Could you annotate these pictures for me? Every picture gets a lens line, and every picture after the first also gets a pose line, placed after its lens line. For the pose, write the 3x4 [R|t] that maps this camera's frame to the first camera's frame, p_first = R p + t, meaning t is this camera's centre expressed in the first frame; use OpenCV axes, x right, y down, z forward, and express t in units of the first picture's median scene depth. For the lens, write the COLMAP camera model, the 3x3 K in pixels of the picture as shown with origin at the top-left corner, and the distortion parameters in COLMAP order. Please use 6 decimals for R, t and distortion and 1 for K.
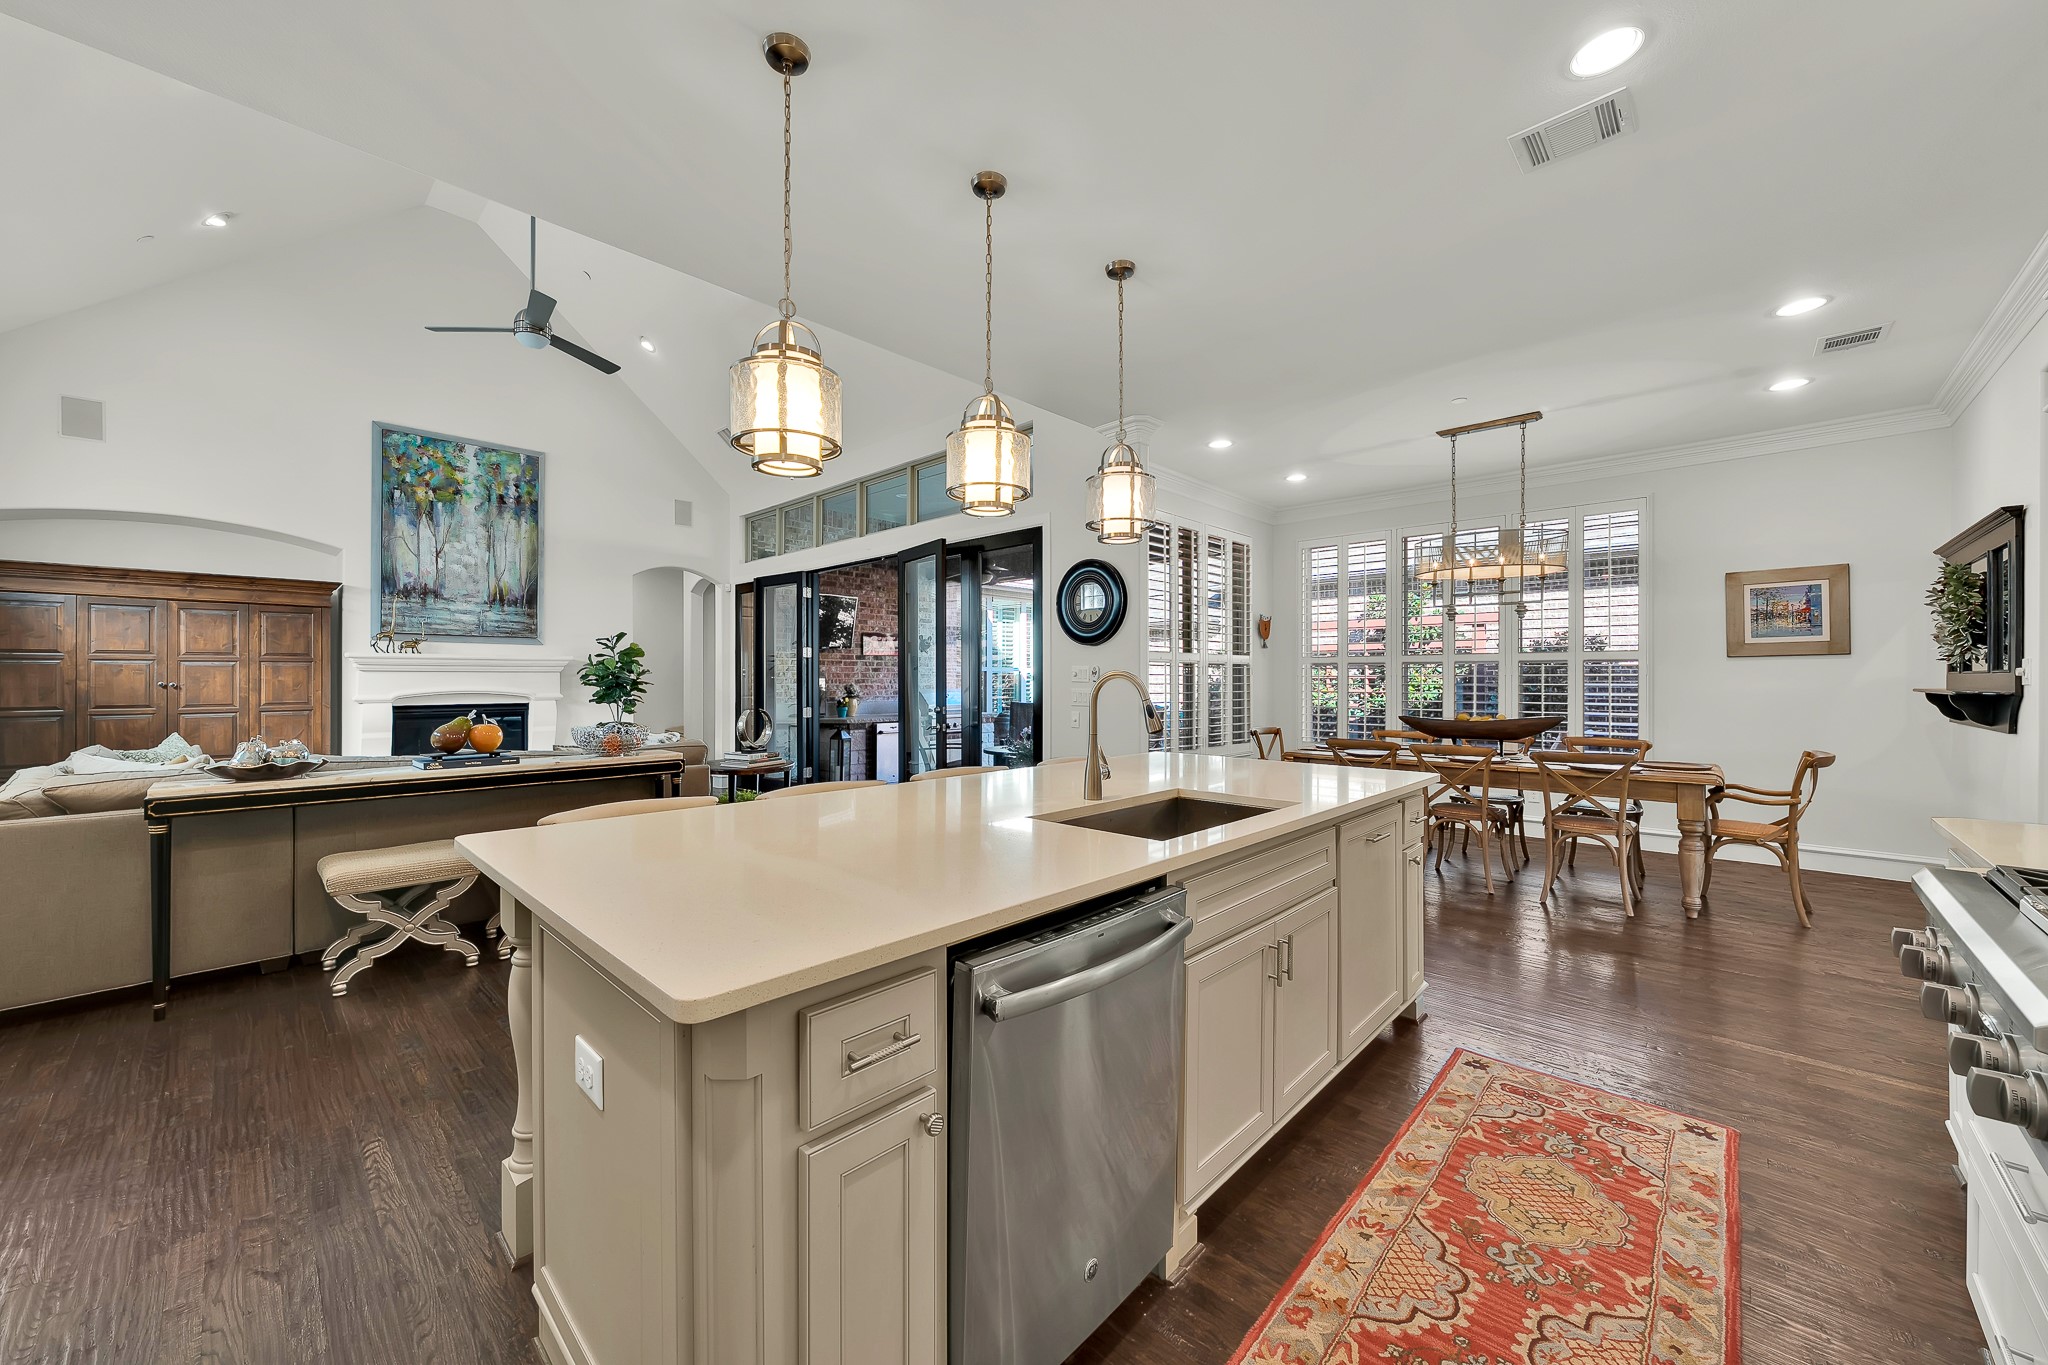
lens RADIAL K [[754.3, 0, 1020.2], [0, 754.3, 678.0], [0, 0, 1]] dist [-0.000505, -0.000040]
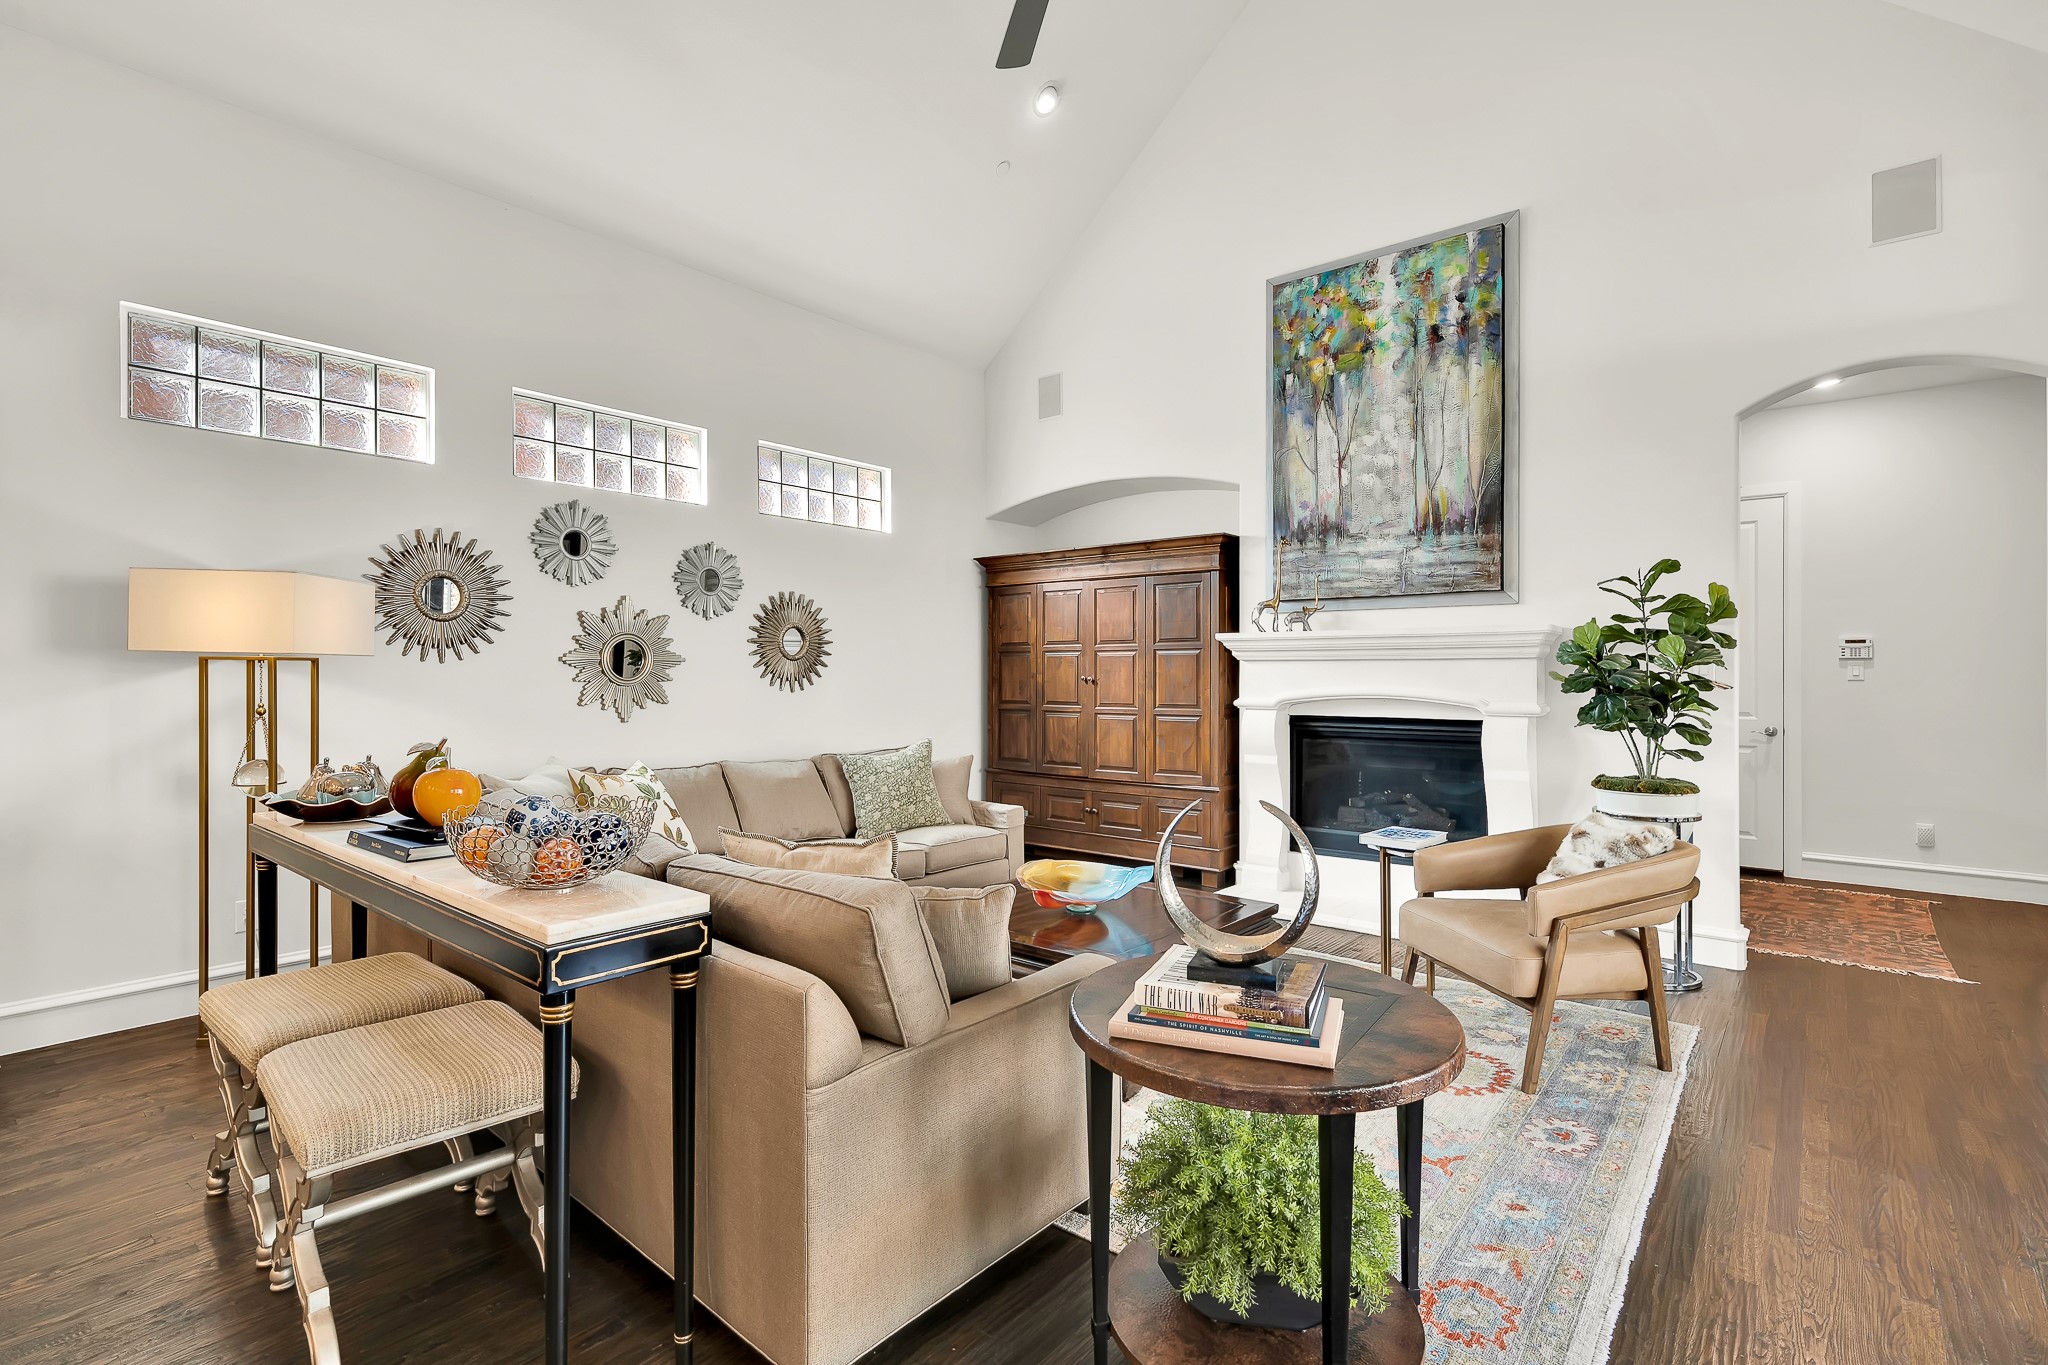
lens RADIAL K [[949.4, 0, 1021.2], [0, 949.4, 673.2], [0, 0, 1]] dist [-0.002573, -0.000291]
pose [[0.068762, 0.005377, -0.997619, -0.041913], [0.000972, 0.999985, 0.005457, -0.002484], [0.997633, -0.001345, 0.068756, 0.673138]]
